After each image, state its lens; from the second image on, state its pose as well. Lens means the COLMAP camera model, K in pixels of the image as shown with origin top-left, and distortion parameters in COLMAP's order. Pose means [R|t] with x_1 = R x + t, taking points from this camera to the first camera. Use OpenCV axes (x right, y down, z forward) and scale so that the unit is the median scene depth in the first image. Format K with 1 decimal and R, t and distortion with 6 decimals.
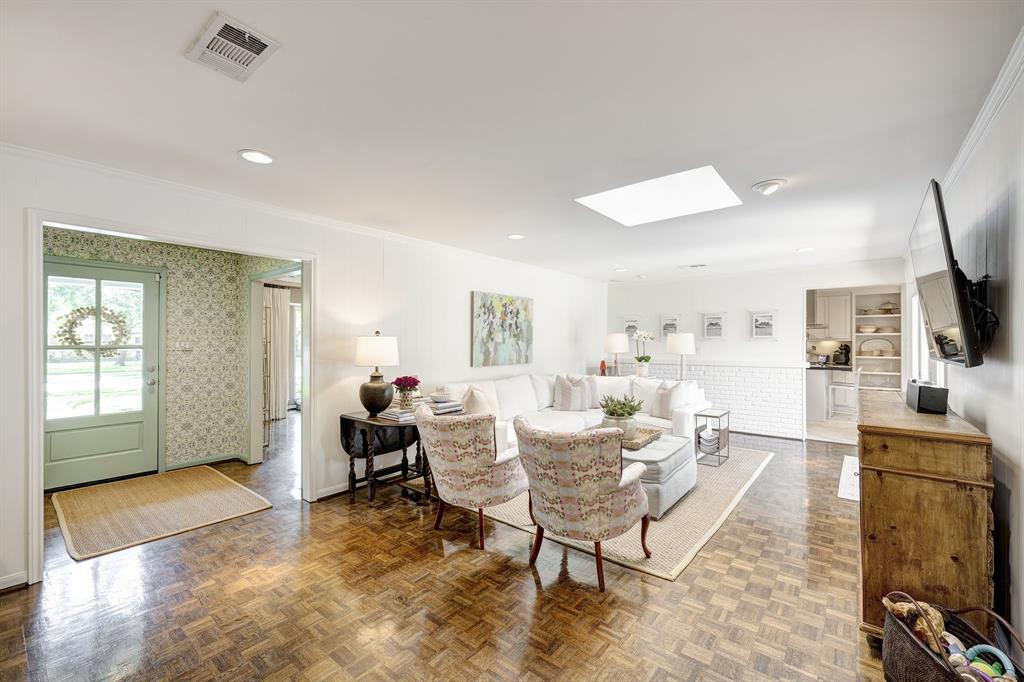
lens RADIAL K [[433.3, 0, 512.0], [0, 433.3, 341.0], [0, 0, 1]] dist [0.000736, 0.000168]
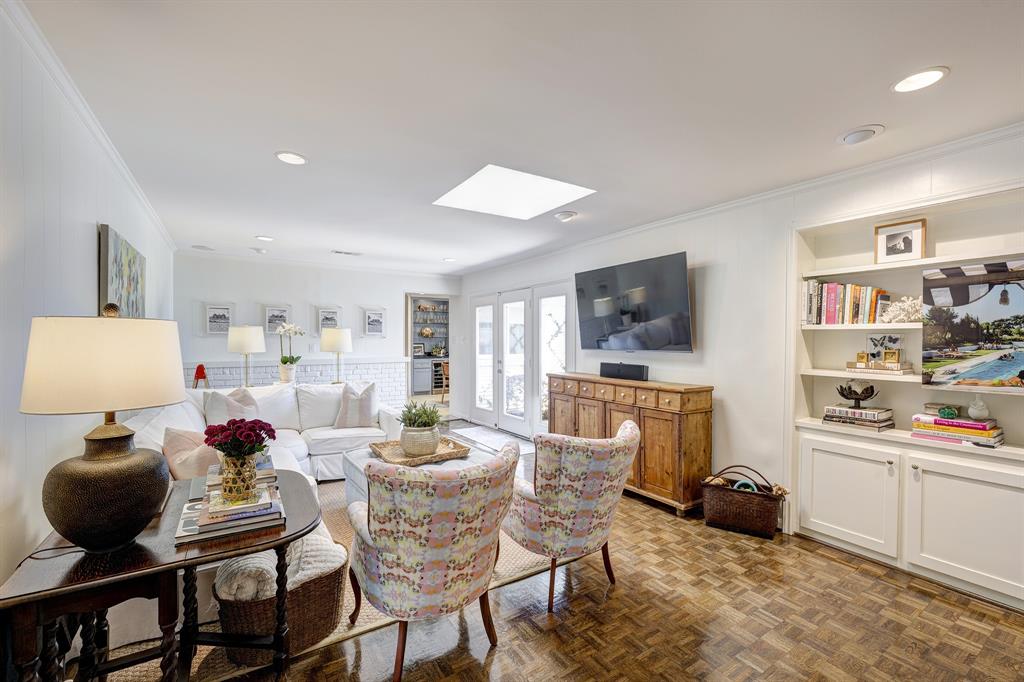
lens RADIAL K [[454.6, 0, 512.0], [0, 454.6, 341.0], [0, 0, 1]] dist [-0.000750, -0.000123]
pose [[0.272831, -0.001460, 0.962061, -0.447380], [-0.006727, 0.999972, 0.003425, 0.002585], [-0.962038, -0.007406, 0.272813, 0.484017]]
